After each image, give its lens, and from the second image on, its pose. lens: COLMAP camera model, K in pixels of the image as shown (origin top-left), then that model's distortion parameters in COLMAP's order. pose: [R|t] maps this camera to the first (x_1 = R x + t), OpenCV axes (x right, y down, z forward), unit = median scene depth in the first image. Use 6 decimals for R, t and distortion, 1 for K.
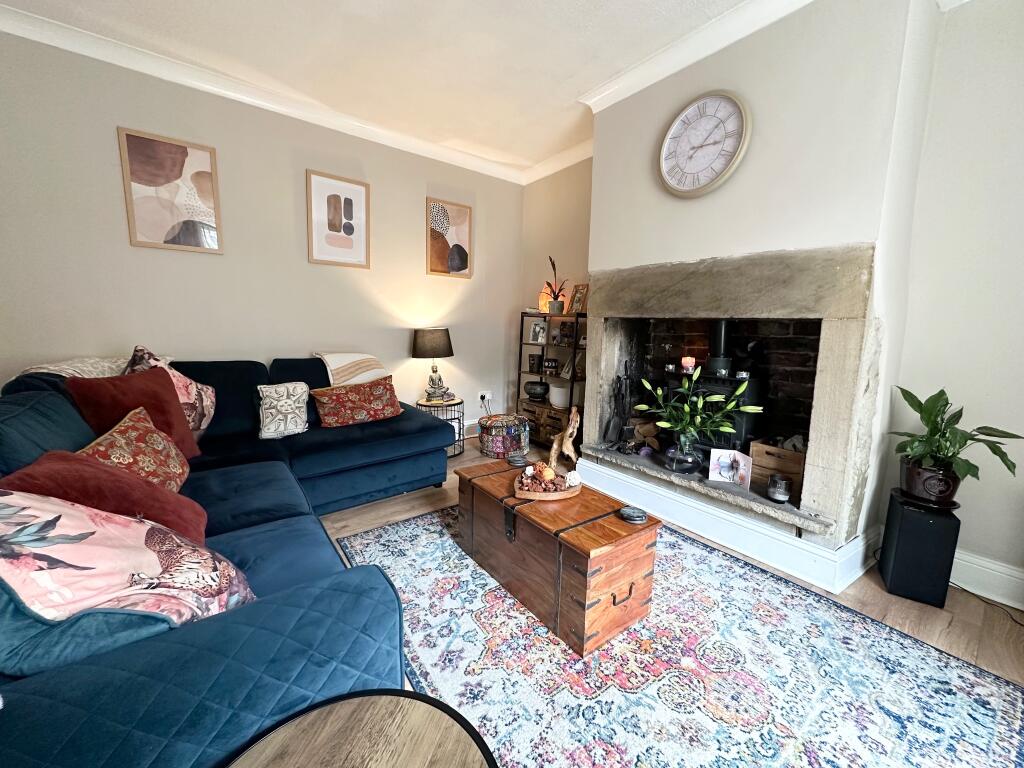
lens RADIAL K [[407.5, 0, 513.0], [0, 407.5, 383.7], [0, 0, 1]] dist [-0.002064, 0.000605]
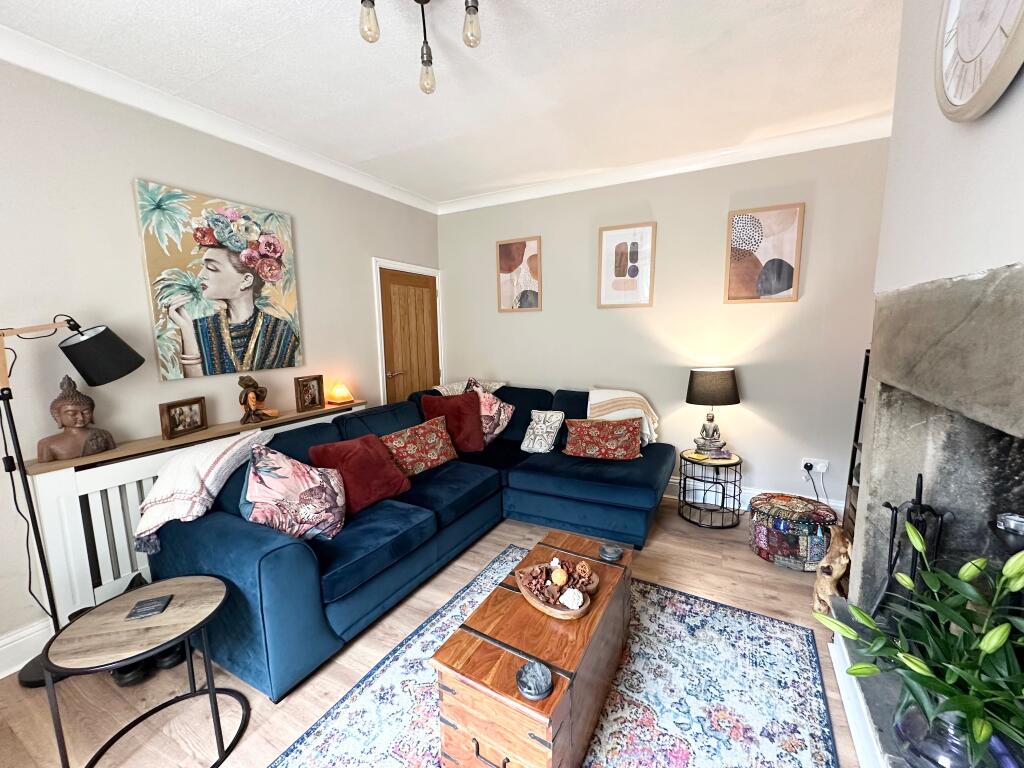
lens RADIAL K [[407.5, 0, 512.9], [0, 407.5, 383.9], [0, 0, 1]] dist [-0.002064, 0.000605]
pose [[0.407083, 0.096987, -0.908227, 0.574229], [-0.108332, 0.992455, 0.057425, -0.156220], [0.906944, 0.075013, 0.414518, 0.400446]]
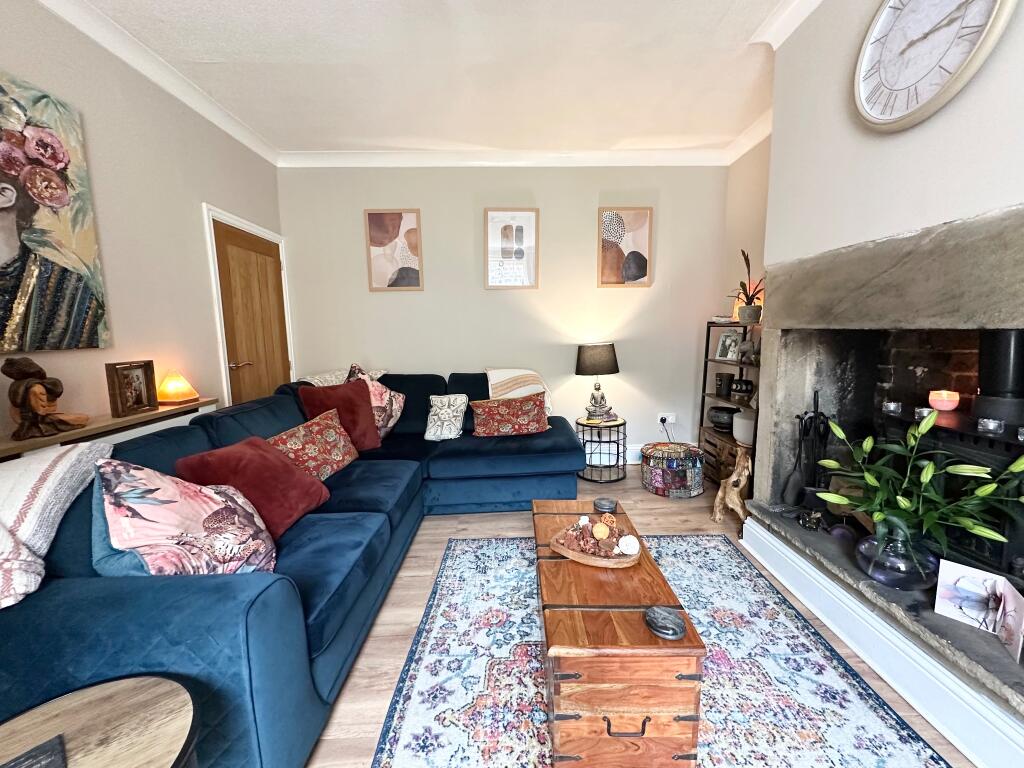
lens RADIAL K [[407.5, 0, 513.3], [0, 407.5, 383.4], [0, 0, 1]] dist [-0.002064, 0.000605]
pose [[0.801660, 0.043679, -0.596182, 0.313150], [-0.053497, 0.998567, 0.001225, -0.048675], [0.595381, 0.030912, 0.802848, 0.172083]]
